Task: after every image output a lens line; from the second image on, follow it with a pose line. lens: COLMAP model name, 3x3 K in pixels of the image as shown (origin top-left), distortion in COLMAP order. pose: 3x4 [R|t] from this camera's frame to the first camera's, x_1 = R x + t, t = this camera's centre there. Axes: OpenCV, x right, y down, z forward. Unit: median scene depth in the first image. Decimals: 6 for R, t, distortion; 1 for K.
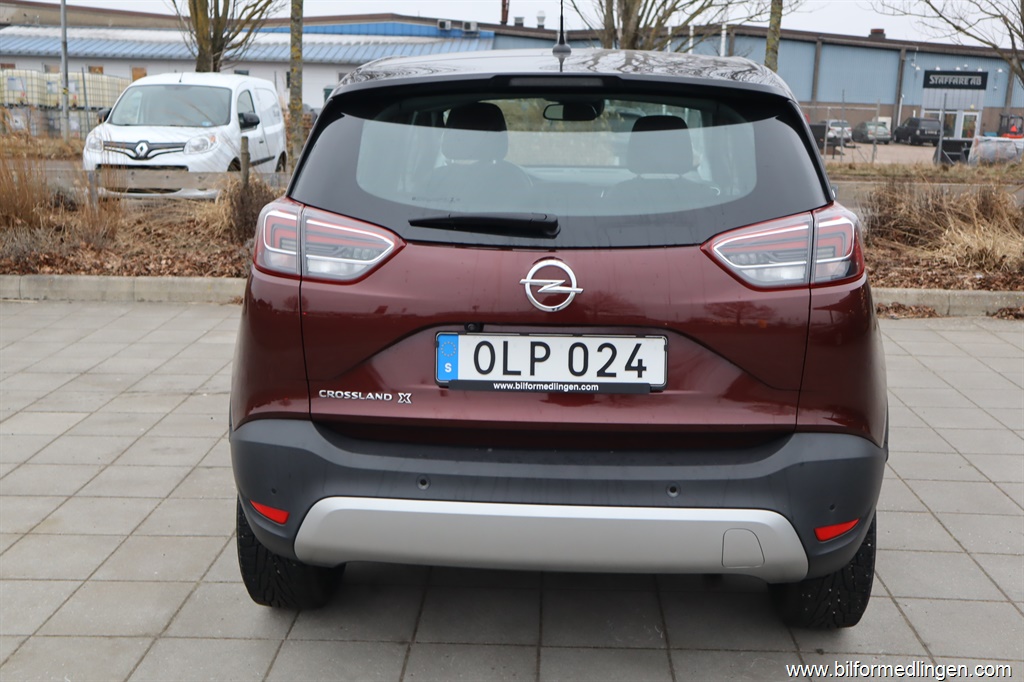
lens RADIAL K [[1088.4, 0, 512.0], [0, 1088.4, 341.0], [0, 0, 1]] dist [0.010316, -0.016827]
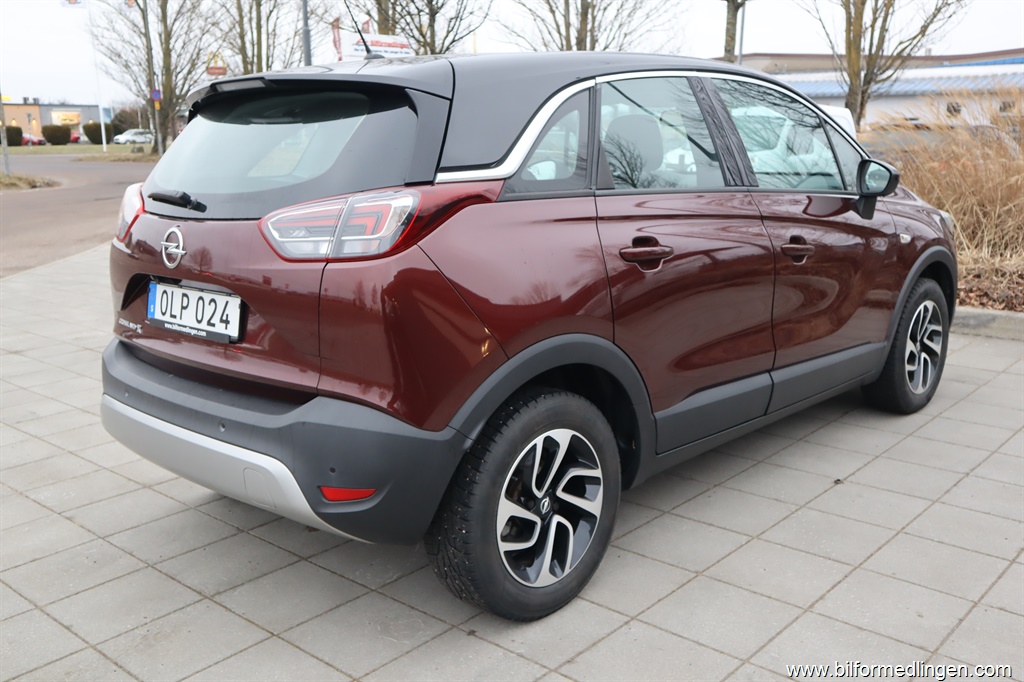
lens RADIAL K [[945.6, 0, 512.0], [0, 945.6, 341.0], [0, 0, 1]] dist [0.003420, 0.003887]
pose [[0.765546, 0.106148, -0.634564, 1.007256], [-0.109440, 0.993407, 0.034145, -0.023182], [0.634004, 0.043307, 0.772116, 0.397222]]
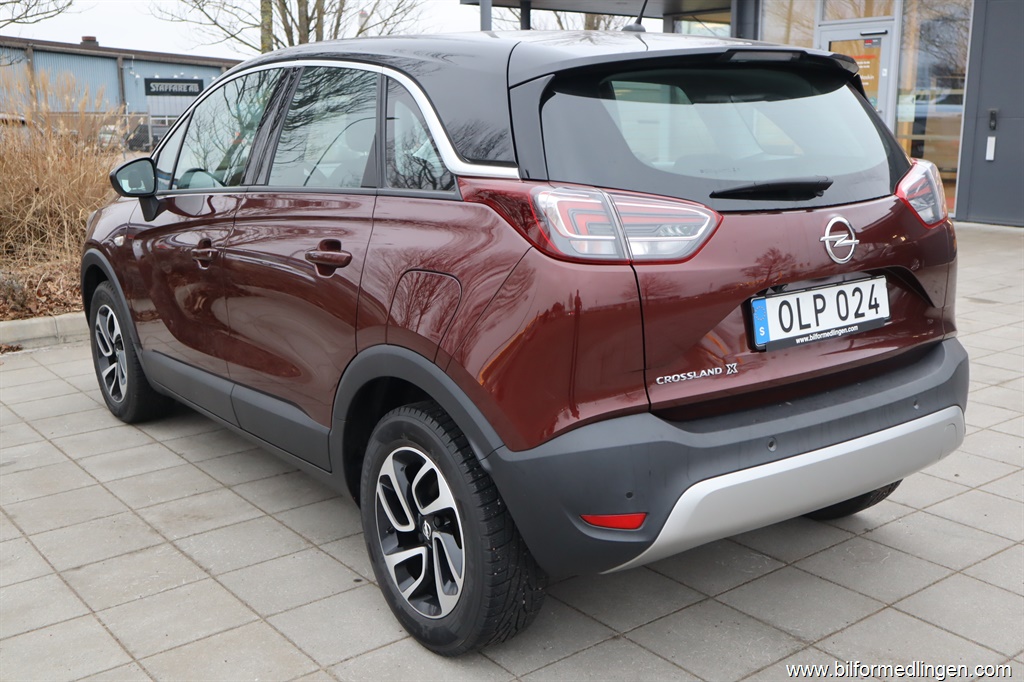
lens RADIAL K [[1088.4, 0, 512.0], [0, 1088.4, 341.0], [0, 0, 1]] dist [0.010316, -0.016827]
pose [[0.765421, -0.155423, 0.624479, -0.890653], [0.160351, 0.985852, 0.048822, -0.055210], [-0.623231, 0.062767, 0.779514, 0.344818]]
